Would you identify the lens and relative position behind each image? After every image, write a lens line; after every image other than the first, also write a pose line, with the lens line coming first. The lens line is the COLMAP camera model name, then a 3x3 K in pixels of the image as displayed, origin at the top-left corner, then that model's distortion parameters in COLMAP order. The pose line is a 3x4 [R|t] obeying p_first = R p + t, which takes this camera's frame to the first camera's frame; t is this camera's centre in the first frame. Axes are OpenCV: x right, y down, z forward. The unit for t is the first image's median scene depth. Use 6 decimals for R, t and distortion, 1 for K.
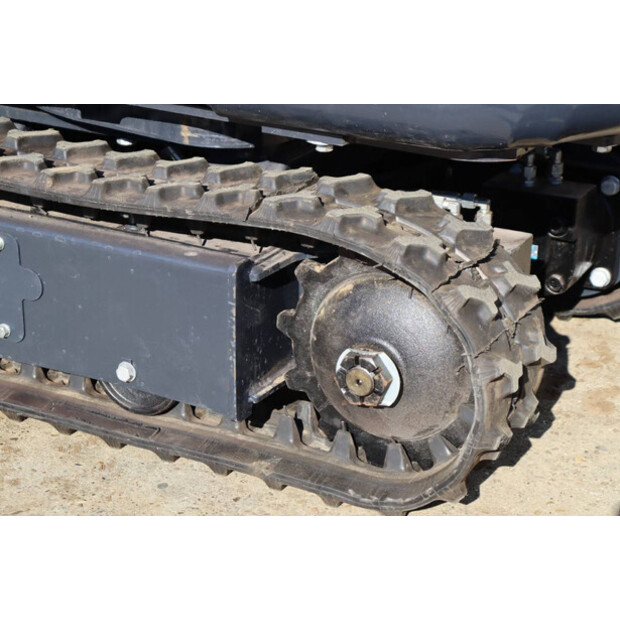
lens RADIAL K [[1469.6, 0, 308.7], [0, 1469.6, 311.4], [0, 0, 1]] dist [0.420560, 0.000000]
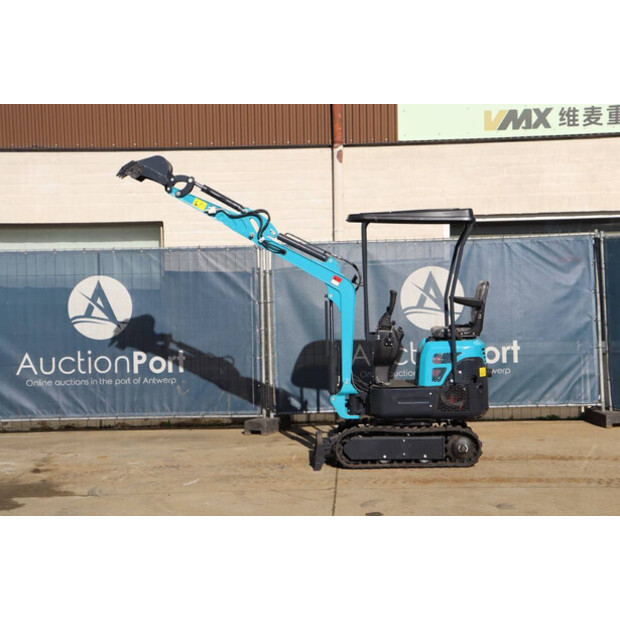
lens RADIAL K [[1273.8, 0, 315.7], [0, 1273.8, 316.3], [0, 0, 1]] dist [0.334716, 0.000000]
pose [[0.880148, -0.042377, 0.472803, -3.607701], [0.198194, 0.937846, -0.284891, 1.102611], [-0.431344, 0.344454, 0.833843, -4.288226]]
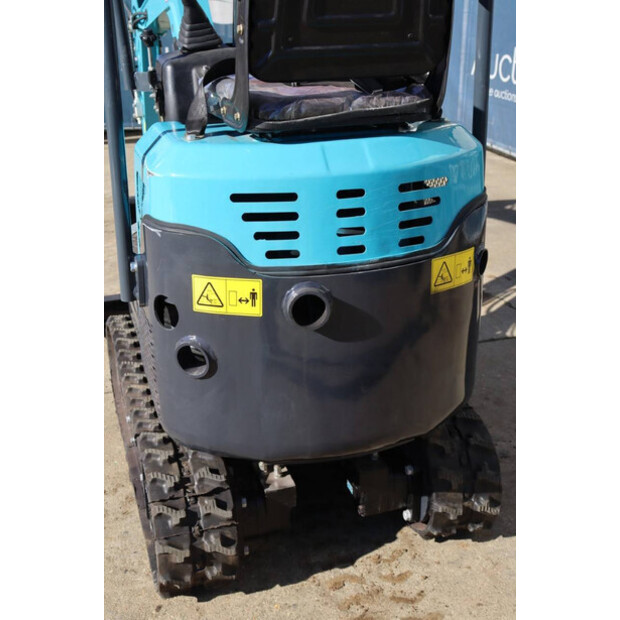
lens RADIAL K [[833.7, 0, 306.5], [0, 833.7, 307.3], [0, 0, 1]] dist [0.037618, 0.000000]
pose [[0.724098, 0.235741, -0.648157, 0.869805], [-0.232123, 0.968246, 0.092841, -0.409502], [0.649462, 0.083227, 0.755826, 0.184609]]
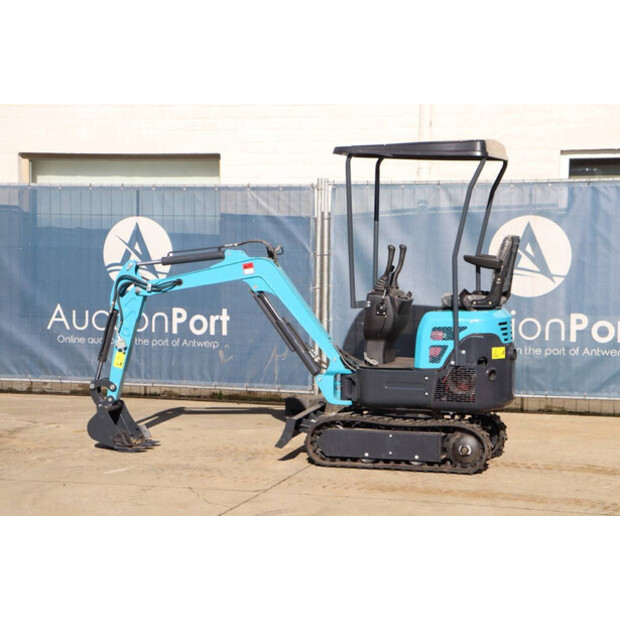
lens RADIAL K [[1469.6, 0, 314.3], [0, 1469.6, 307.1], [0, 0, 1]] dist [0.420560, 0.000000]
pose [[0.972930, -0.016575, 0.230503, -1.847222], [0.086244, 0.951407, -0.295614, 1.164456], [-0.214402, 0.307491, 0.927082, -4.420736]]
